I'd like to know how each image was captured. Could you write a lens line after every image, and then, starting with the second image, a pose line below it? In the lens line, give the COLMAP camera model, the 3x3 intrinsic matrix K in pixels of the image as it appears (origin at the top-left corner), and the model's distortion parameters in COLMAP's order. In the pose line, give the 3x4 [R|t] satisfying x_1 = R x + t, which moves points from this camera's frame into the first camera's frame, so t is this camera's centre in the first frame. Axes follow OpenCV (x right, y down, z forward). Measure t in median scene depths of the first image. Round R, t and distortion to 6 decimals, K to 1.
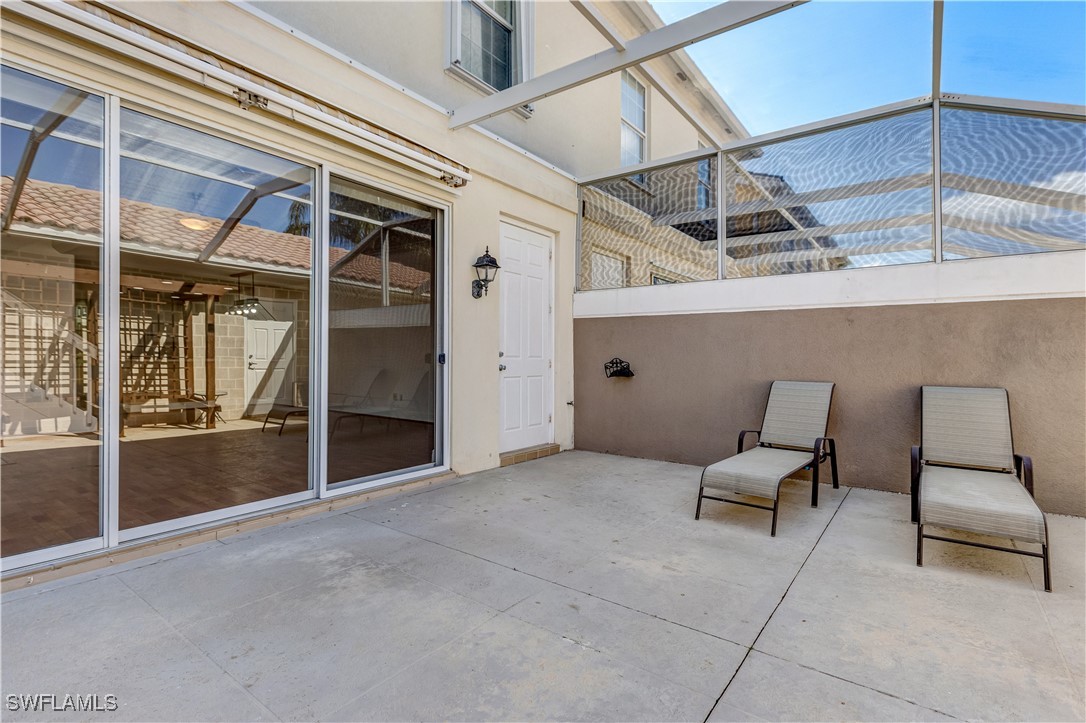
lens RADIAL K [[506.9, 0, 545.1], [0, 506.9, 355.2], [0, 0, 1]] dist [0.014331, -0.000254]
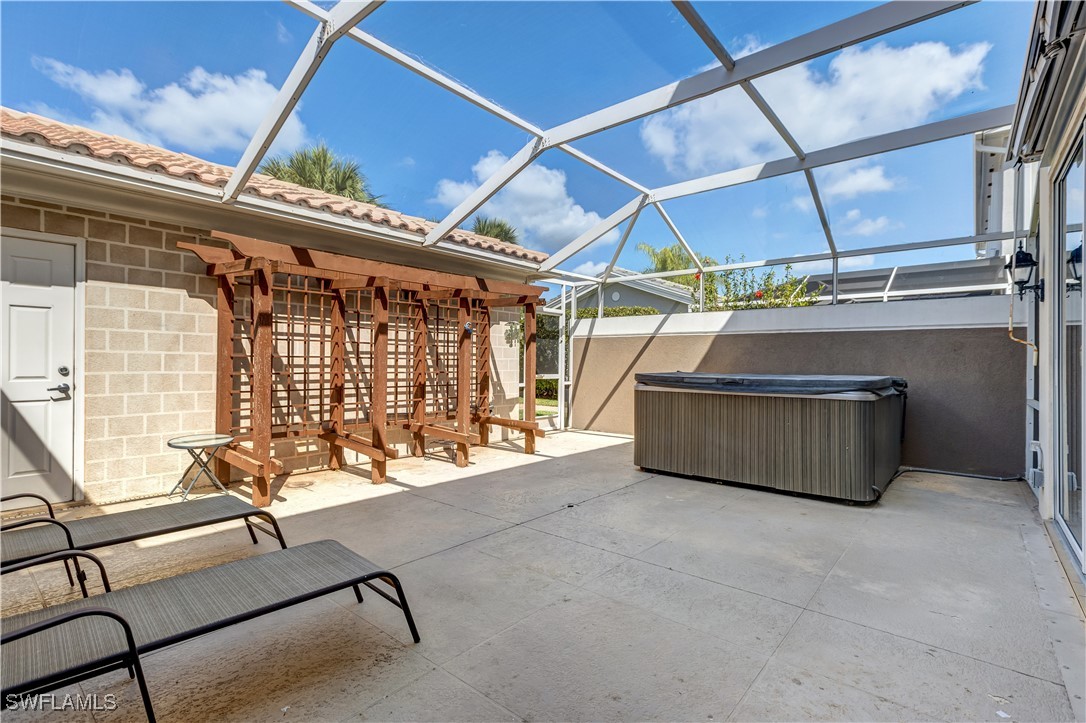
lens RADIAL K [[512.0, 0, 543.0], [0, 512.0, 361.5], [0, 0, 1]] dist [0.011540, 0.000646]
pose [[-0.998313, -0.020418, 0.054360, 0.153449], [-0.020288, 0.999790, 0.002949, -0.017841], [-0.054408, 0.001841, -0.998517, 1.994659]]
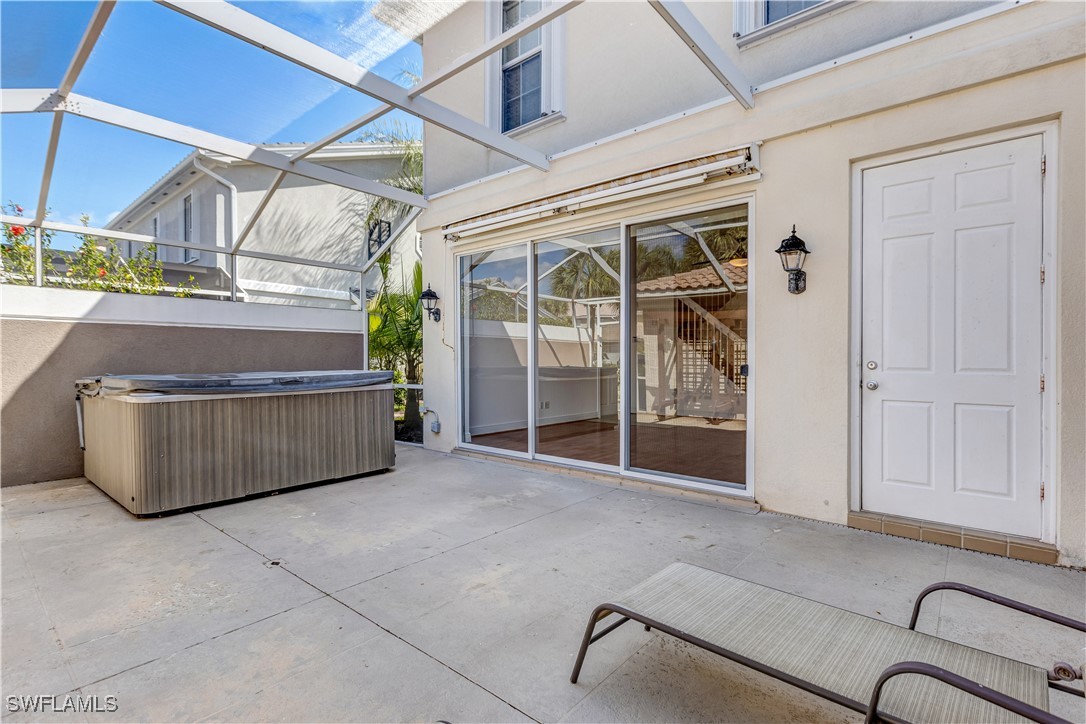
lens RADIAL K [[512.0, 0, 543.0], [0, 512.0, 362.0], [0, 0, 1]] dist [0.011540, 0.000646]
pose [[-0.057682, -0.005904, -0.998318, 1.172299], [0.003101, 0.999977, -0.006093, -0.004828], [0.998330, -0.003448, -0.057663, 1.132596]]
